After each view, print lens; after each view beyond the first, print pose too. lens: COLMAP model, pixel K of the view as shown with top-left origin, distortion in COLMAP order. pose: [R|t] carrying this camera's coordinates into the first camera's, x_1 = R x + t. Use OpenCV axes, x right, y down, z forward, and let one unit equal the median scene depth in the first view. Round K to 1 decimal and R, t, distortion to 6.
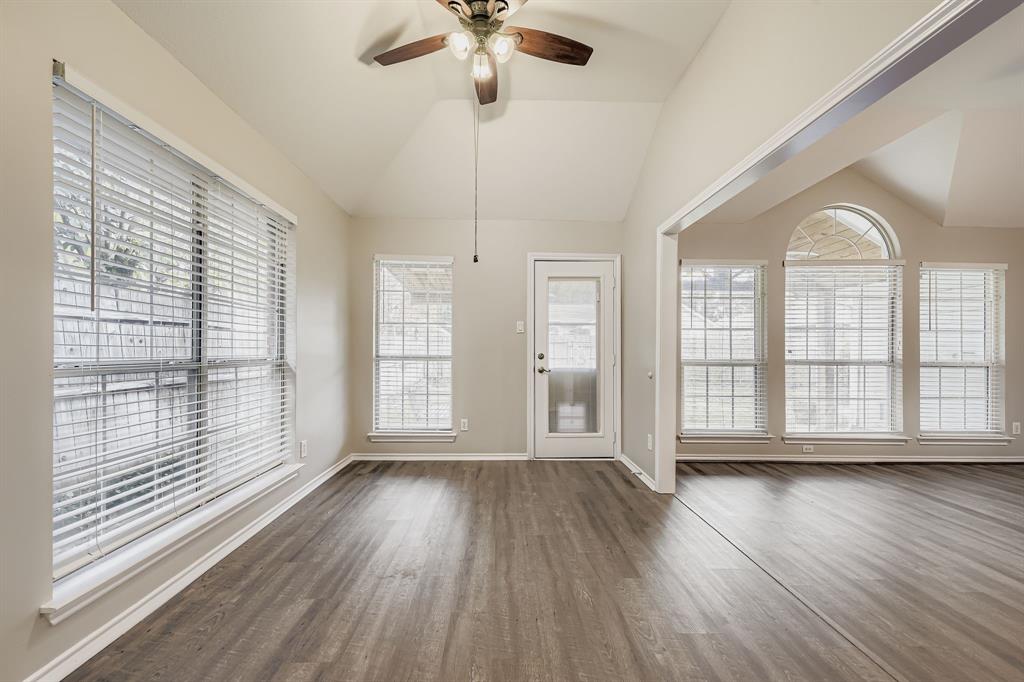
lens RADIAL K [[405.4, 0, 508.9], [0, 405.4, 345.7], [0, 0, 1]] dist [0.008259, -0.000332]
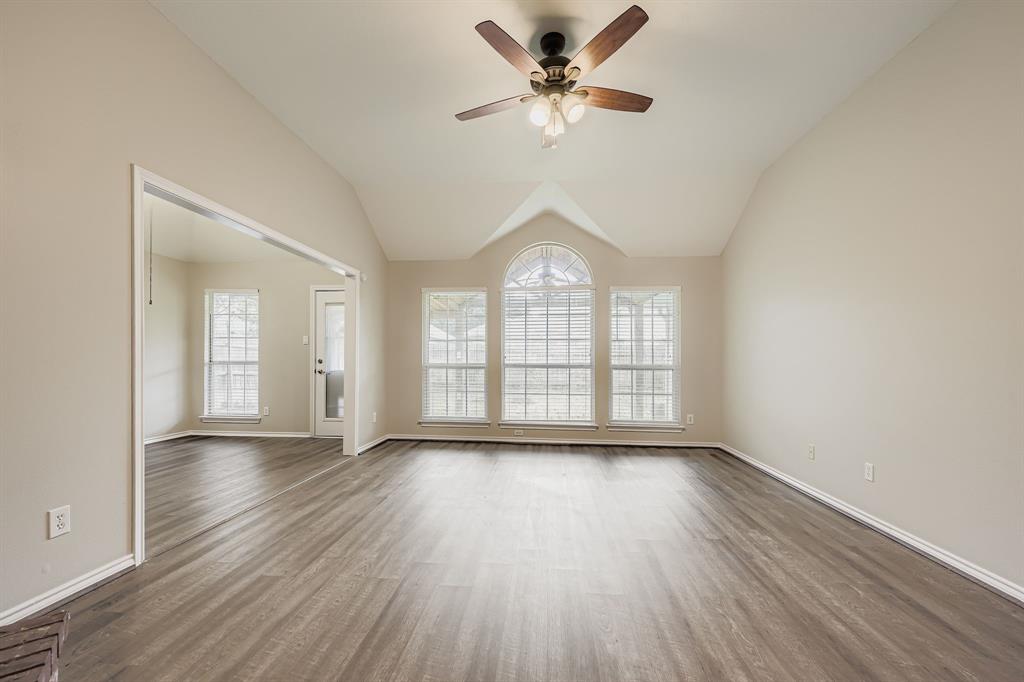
lens RADIAL K [[412.4, 0, 512.7], [0, 412.4, 361.5], [0, 0, 1]] dist [0.006374, -0.000206]
pose [[0.994099, -0.001572, -0.108469, 0.858506], [0.003430, 0.999850, 0.016950, 0.005113], [0.108426, -0.017222, 0.993955, -0.302593]]
